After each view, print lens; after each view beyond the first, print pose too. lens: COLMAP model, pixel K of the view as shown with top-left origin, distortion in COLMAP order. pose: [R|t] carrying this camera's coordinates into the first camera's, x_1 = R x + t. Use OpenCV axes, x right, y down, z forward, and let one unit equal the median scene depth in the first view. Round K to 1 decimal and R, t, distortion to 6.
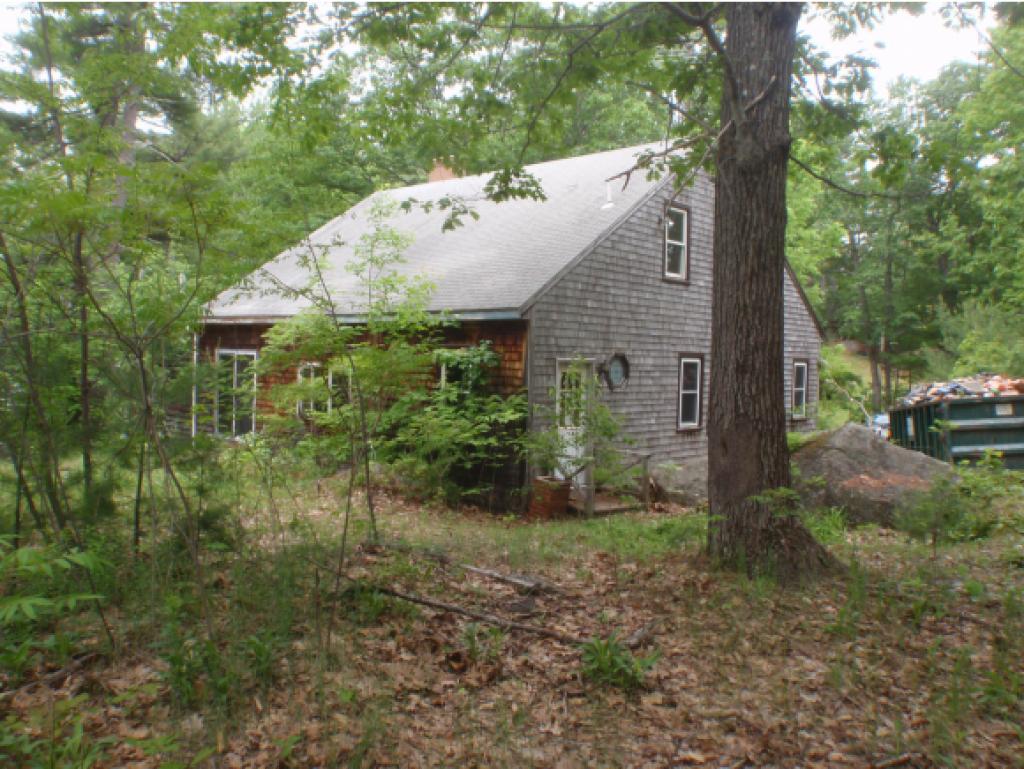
lens RADIAL K [[884.6, 0, 511.8], [0, 884.6, 388.4], [0, 0, 1]] dist [-0.032616, -0.008429]
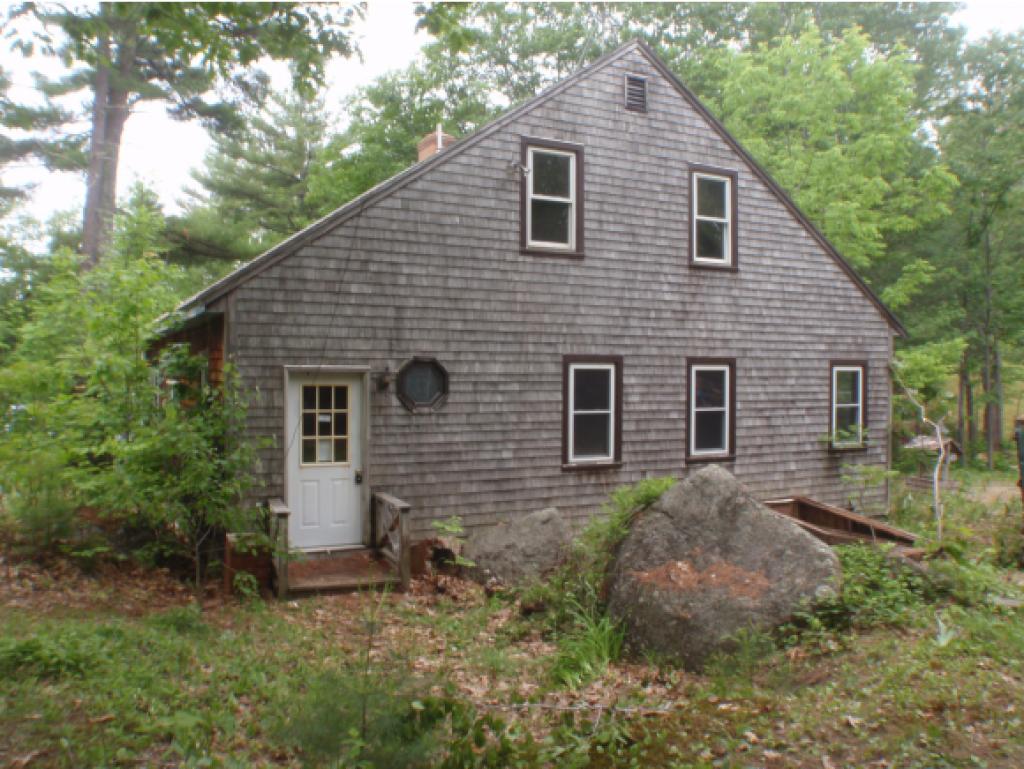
lens RADIAL K [[737.5, 0, 511.9], [0, 737.5, 376.9], [0, 0, 1]] dist [-0.011314, -0.000774]
pose [[0.917884, -0.019780, -0.396356, 0.380590], [0.006570, 0.999378, -0.034658, -0.003780], [0.396795, 0.029208, 0.917442, 0.450692]]
